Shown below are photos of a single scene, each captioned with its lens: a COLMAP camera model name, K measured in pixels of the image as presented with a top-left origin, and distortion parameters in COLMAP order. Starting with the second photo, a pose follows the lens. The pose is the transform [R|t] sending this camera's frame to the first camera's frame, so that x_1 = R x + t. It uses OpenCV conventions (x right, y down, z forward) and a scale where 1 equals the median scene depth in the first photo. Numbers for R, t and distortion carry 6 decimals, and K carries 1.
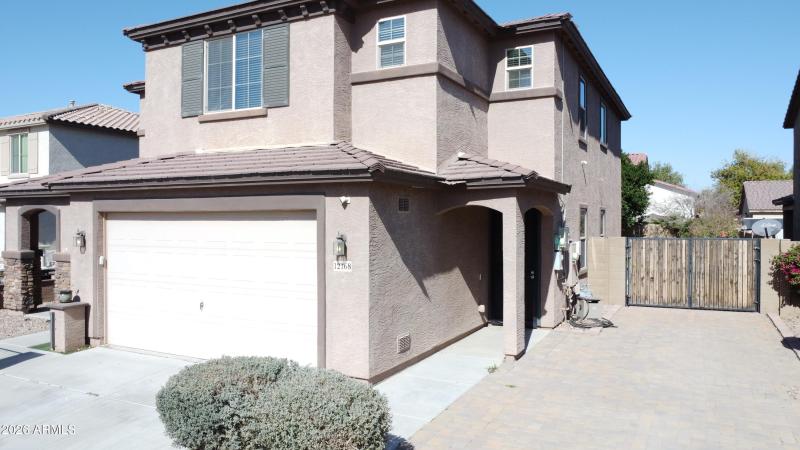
lens RADIAL K [[584.4, 0, 398.3], [0, 584.4, 218.5], [0, 0, 1]] dist [-0.001511, -0.006978]
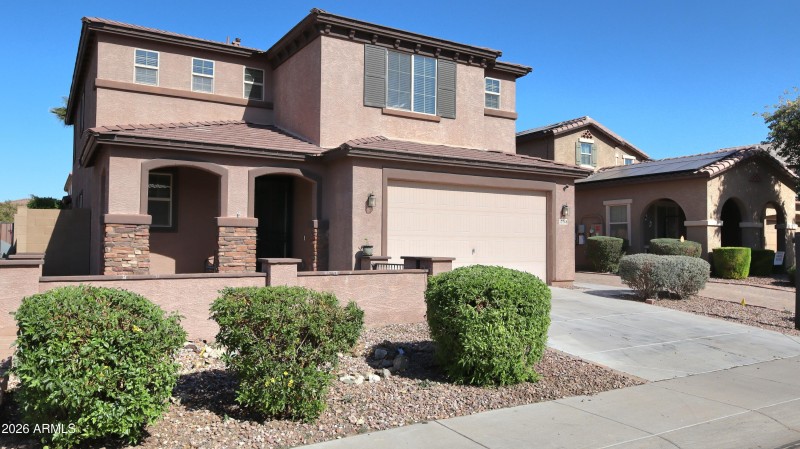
lens RADIAL K [[584.4, 0, 400.4], [0, 584.4, 231.1], [0, 0, 1]] dist [-0.001511, -0.006978]
pose [[0.517516, 0.028438, 0.855201, -1.455109], [-0.006286, 0.999547, -0.029434, 0.126243], [-0.855651, 0.009857, 0.517460, 0.358469]]
